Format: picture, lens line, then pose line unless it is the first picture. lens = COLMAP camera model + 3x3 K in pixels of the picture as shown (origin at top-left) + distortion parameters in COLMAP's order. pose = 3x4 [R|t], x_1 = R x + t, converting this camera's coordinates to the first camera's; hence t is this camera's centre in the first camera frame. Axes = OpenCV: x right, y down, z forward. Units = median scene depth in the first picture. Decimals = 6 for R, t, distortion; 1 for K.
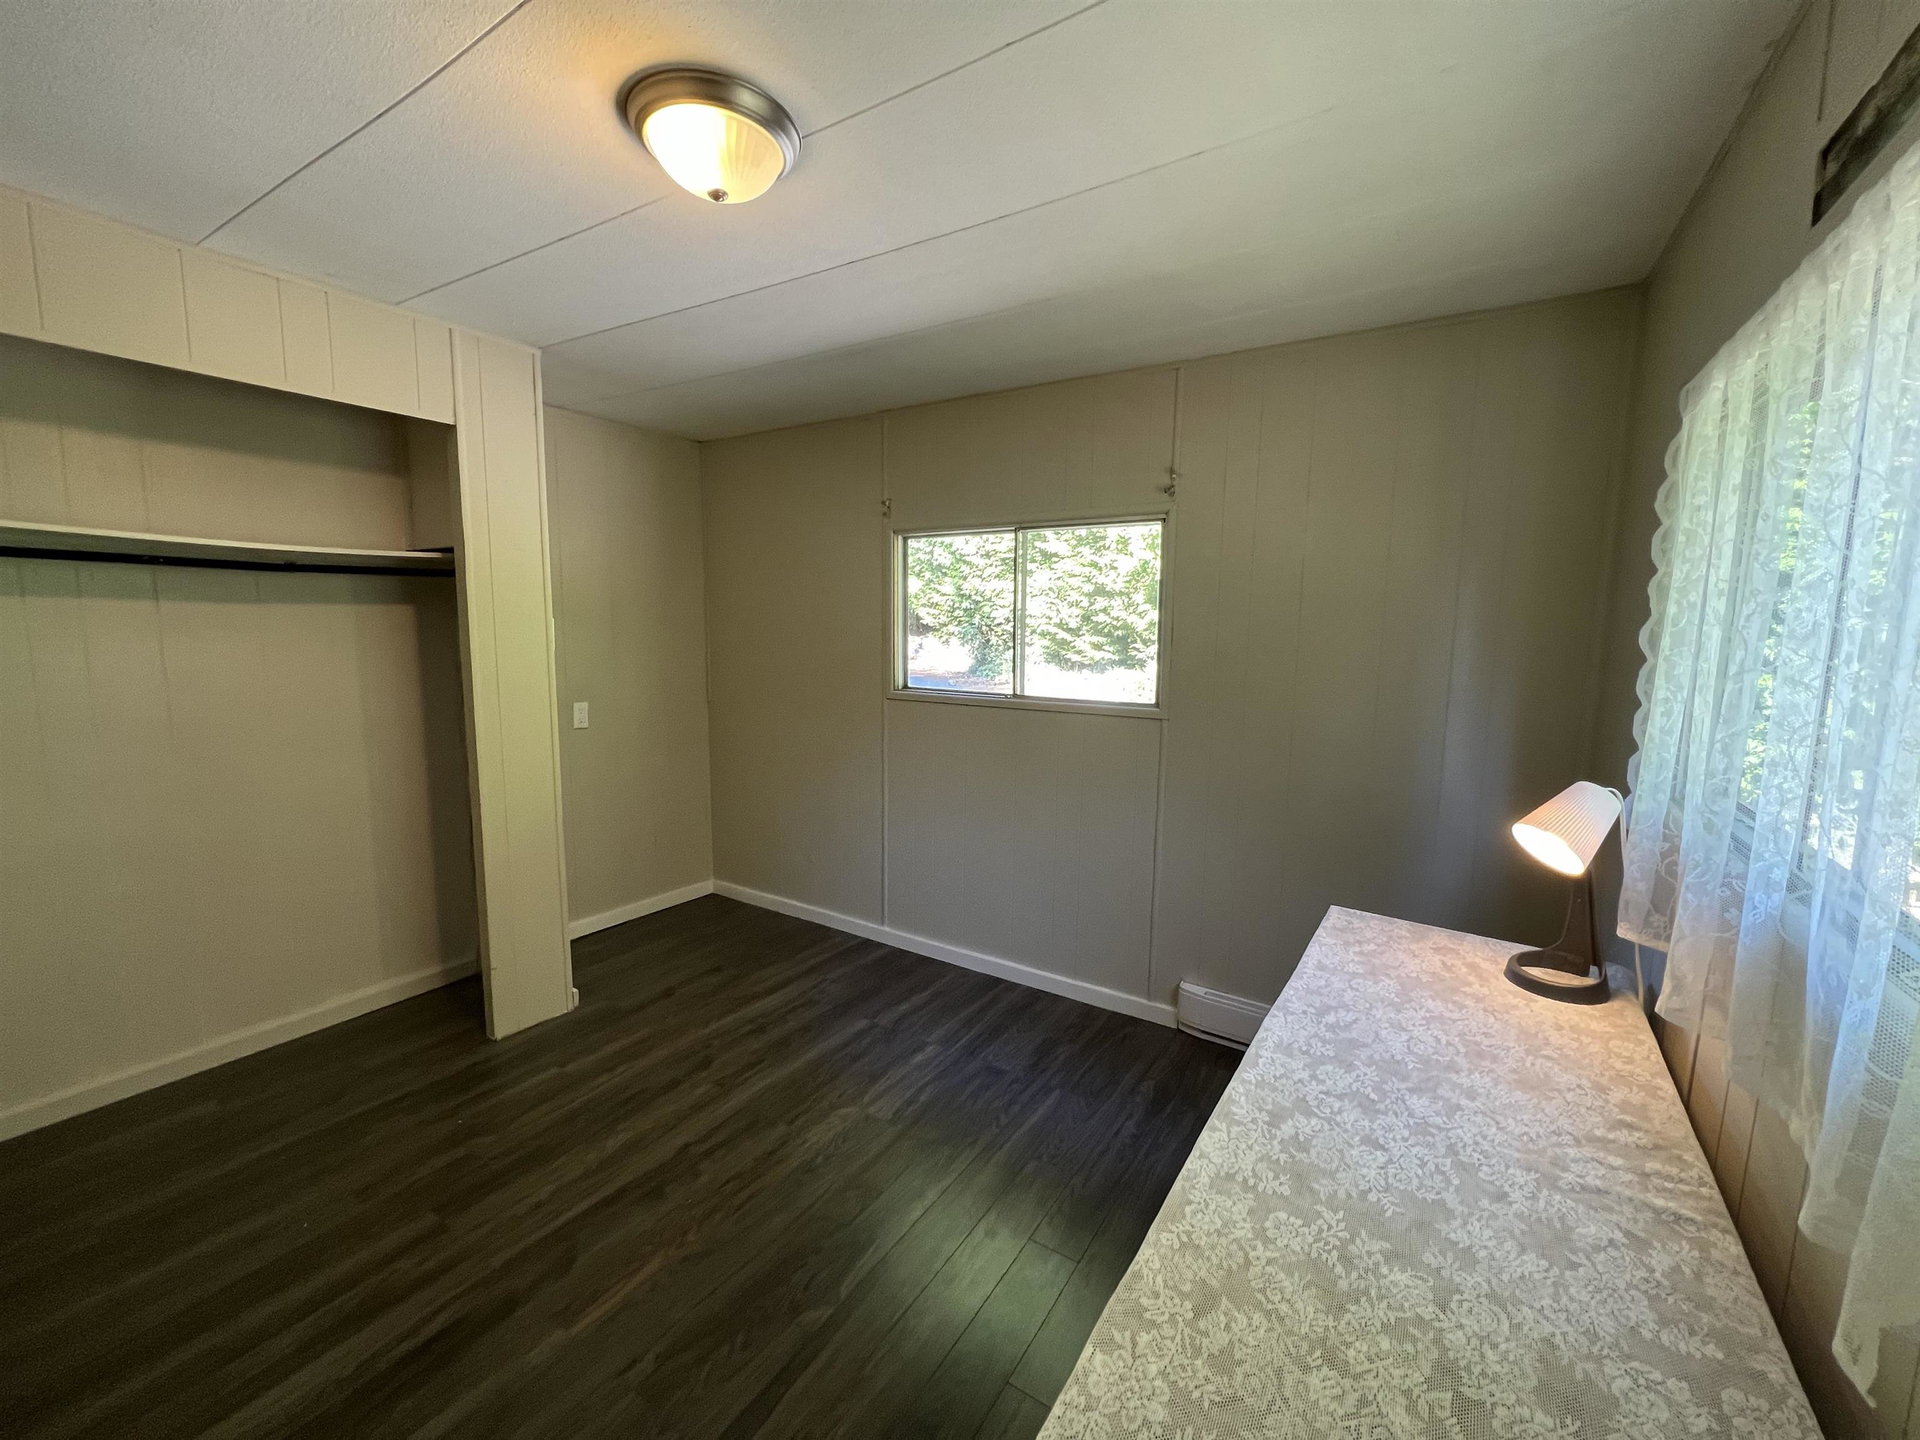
lens RADIAL K [[767.2, 0, 951.4], [0, 767.2, 705.6], [0, 0, 1]] dist [0.000018, -0.000450]
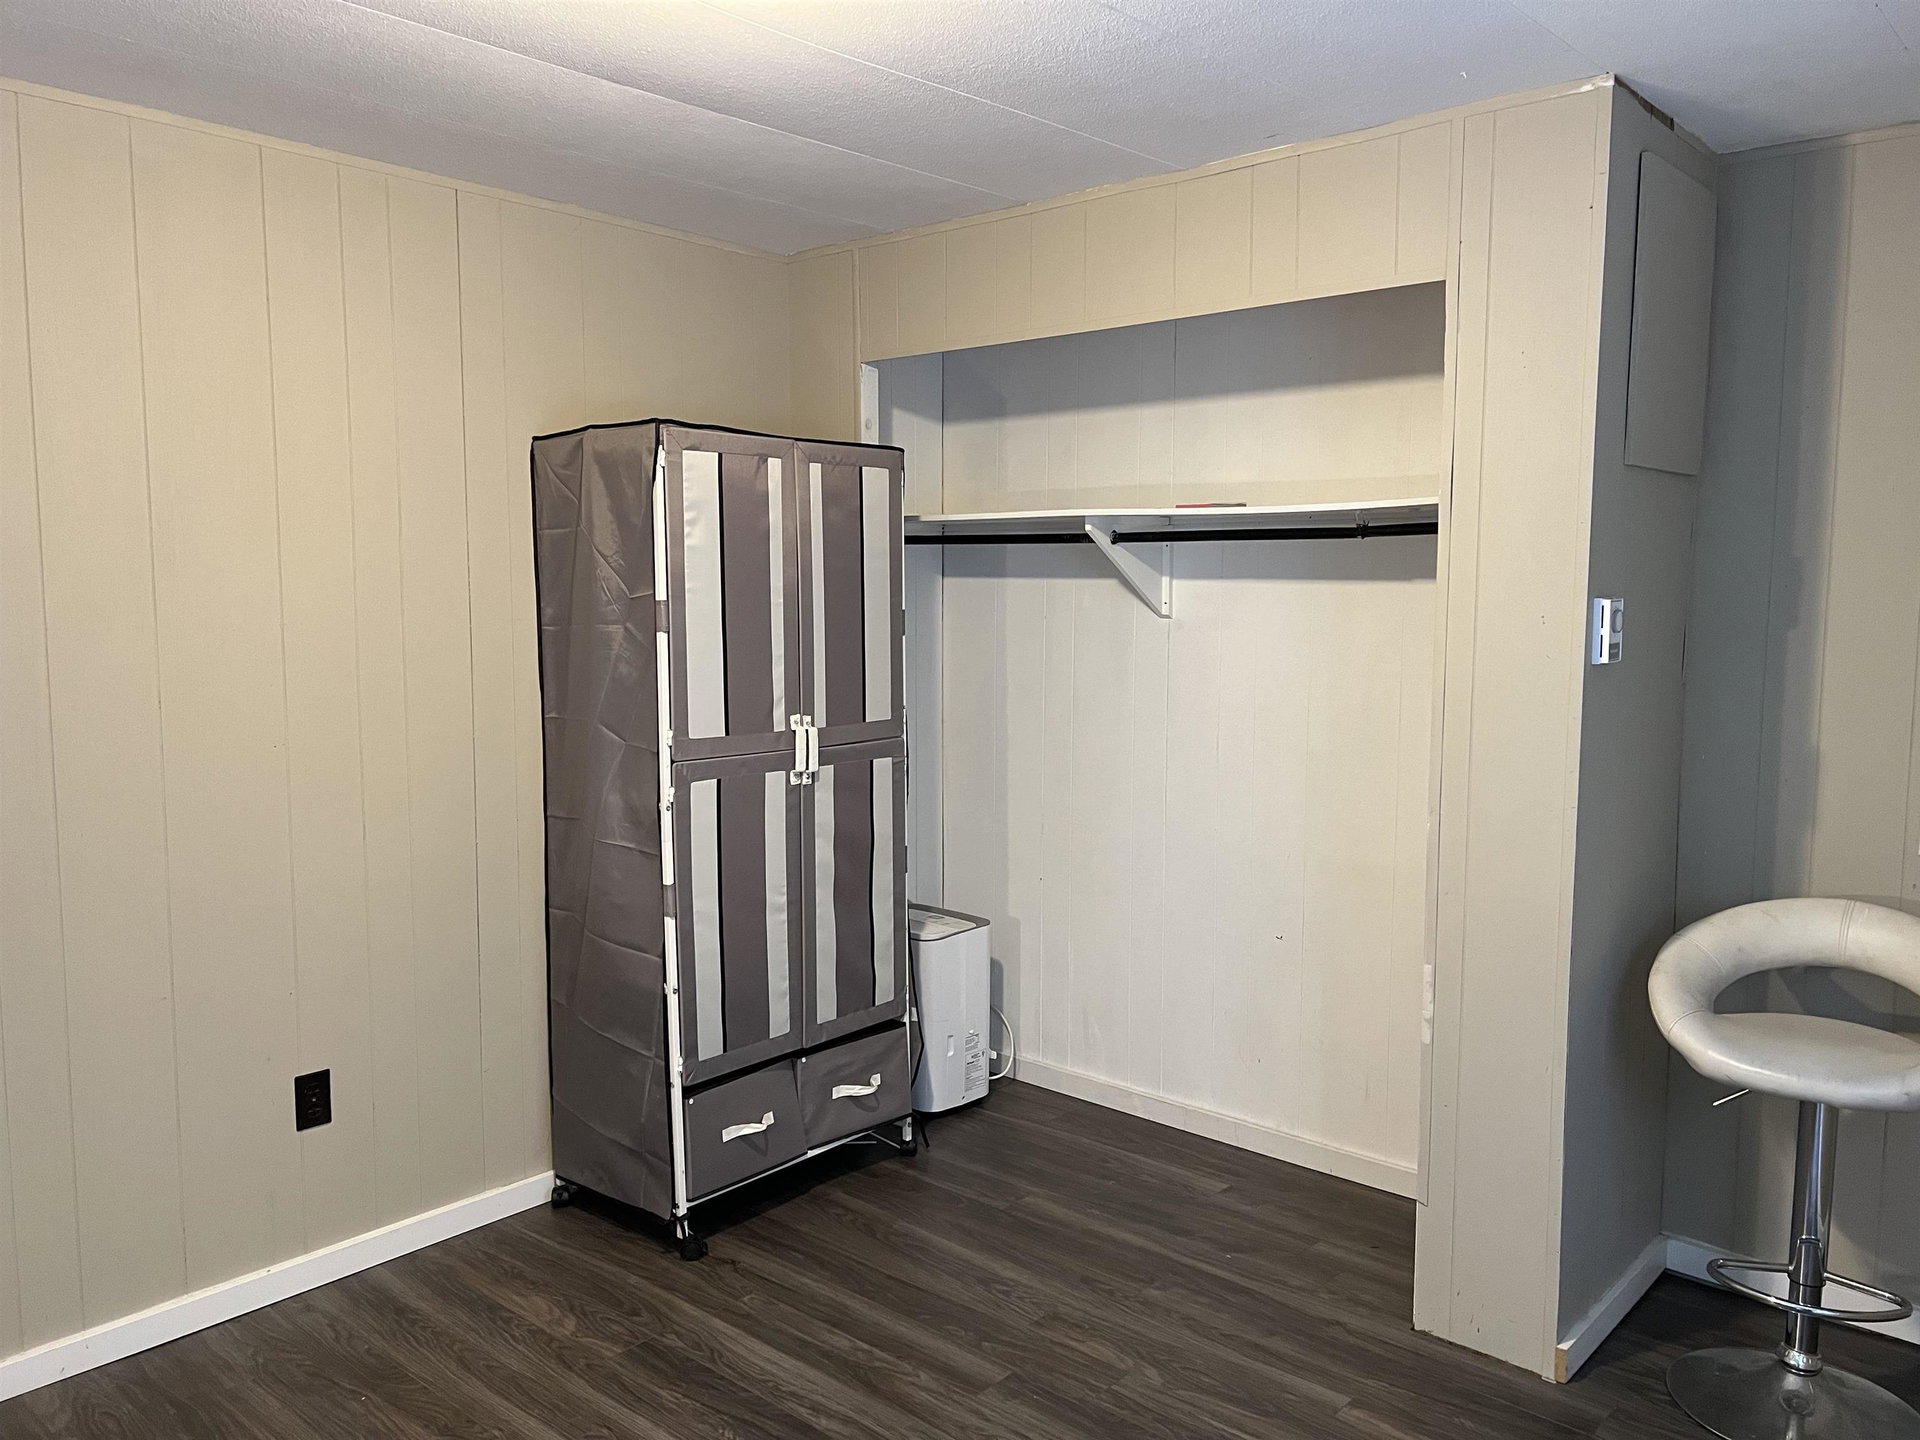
lens RADIAL K [[1435.3, 0, 960.3], [0, 1435.3, 727.7], [0, 0, 1]] dist [0.053281, -0.049148]
pose [[-0.121915, 0.090100, -0.988443, 0.691152], [-0.125306, 0.986506, 0.105379, -0.118169], [0.984599, 0.136705, -0.108980, 1.016191]]
